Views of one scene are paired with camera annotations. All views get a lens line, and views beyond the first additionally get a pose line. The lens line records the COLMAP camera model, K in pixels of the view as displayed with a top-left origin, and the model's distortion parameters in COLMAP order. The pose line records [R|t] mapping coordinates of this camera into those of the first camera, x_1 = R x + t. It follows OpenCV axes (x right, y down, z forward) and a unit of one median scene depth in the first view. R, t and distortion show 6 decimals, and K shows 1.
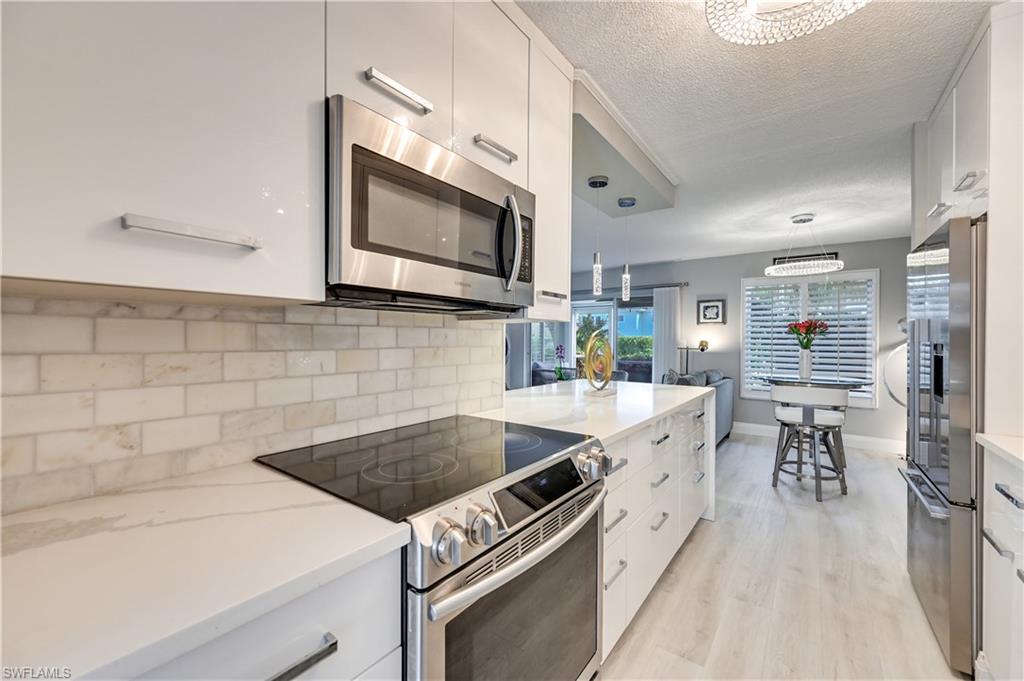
lens RADIAL K [[402.5, 0, 521.6], [0, 402.5, 341.3], [0, 0, 1]] dist [0.000468, 0.000041]
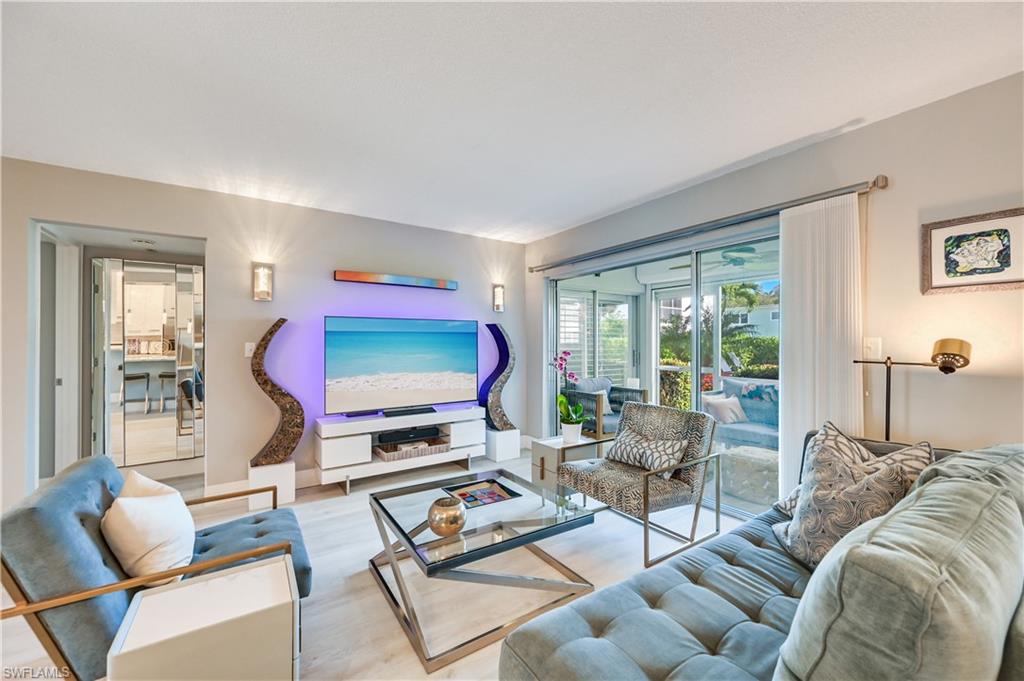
lens RADIAL K [[402.5, 0, 512.3], [0, 402.5, 340.2], [0, 0, 1]] dist [0.000468, 0.000041]
pose [[0.939818, -0.009907, -0.341532, 0.225740], [0.005780, 0.999897, -0.013099, 0.001520], [0.341626, 0.010337, 0.939779, 0.561883]]
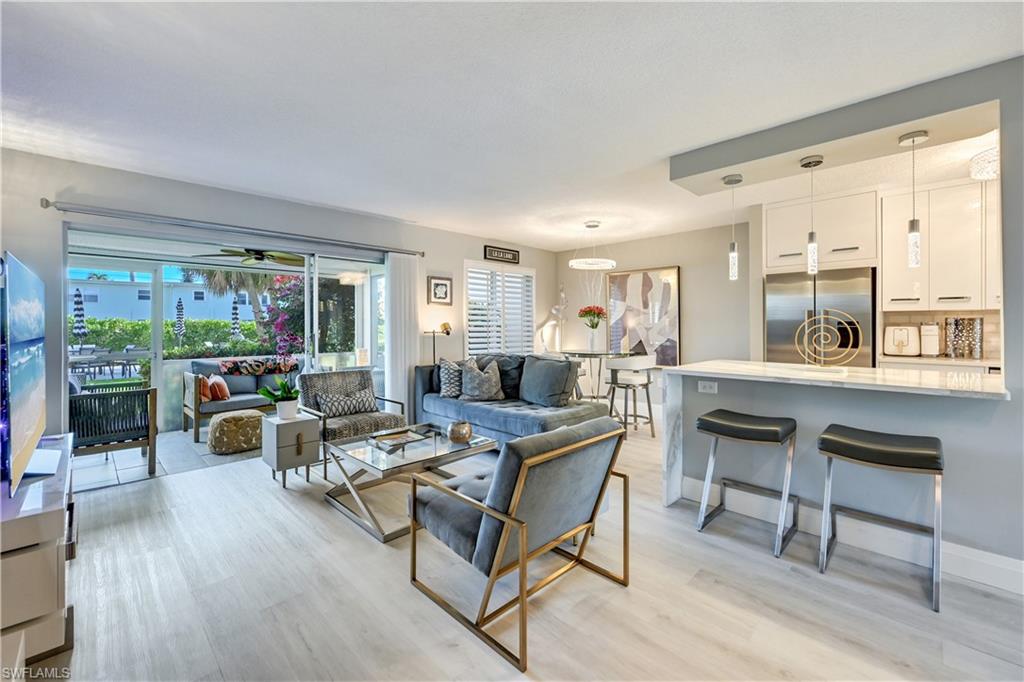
lens RADIAL K [[427.3, 0, 515.4], [0, 427.3, 324.7], [0, 0, 1]] dist [0.001628, -0.000046]
pose [[0.159737, -0.003992, 0.987151, -0.437041], [0.008948, 0.999957, 0.002595, 0.001380], [-0.987119, 0.008418, 0.159766, 0.687338]]
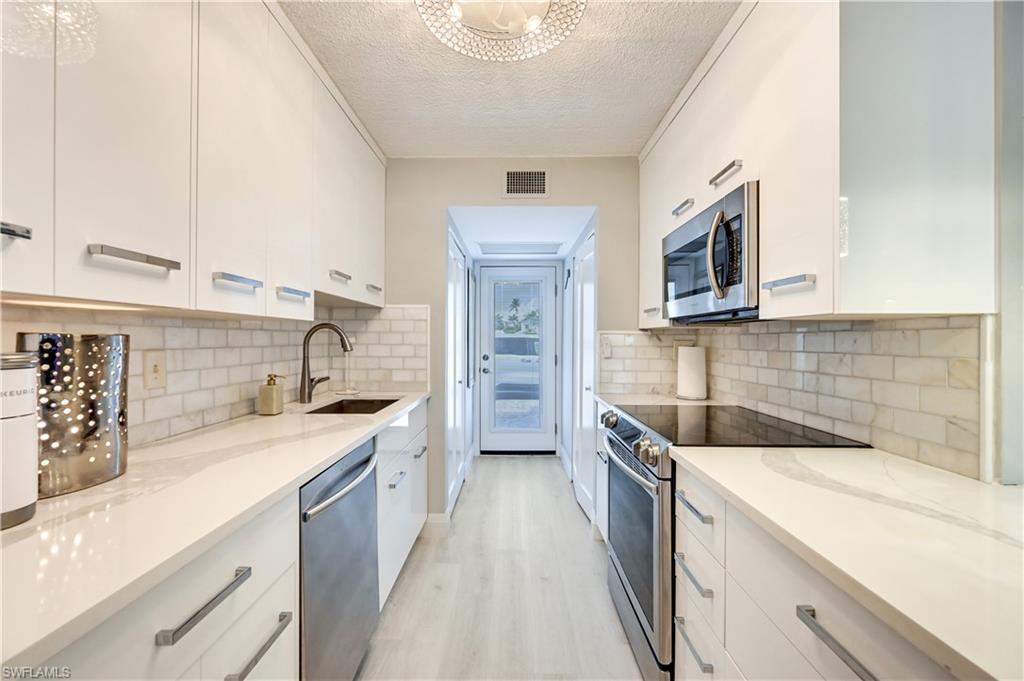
lens RADIAL K [[402.5, 0, 502.5], [0, 402.5, 338.9], [0, 0, 1]] dist [0.000468, 0.000041]
pose [[-0.823013, -0.012512, -0.567885, 0.247796], [-0.015954, 0.999872, 0.001093, -0.001833], [0.567798, 0.009960, -0.823107, 0.360027]]
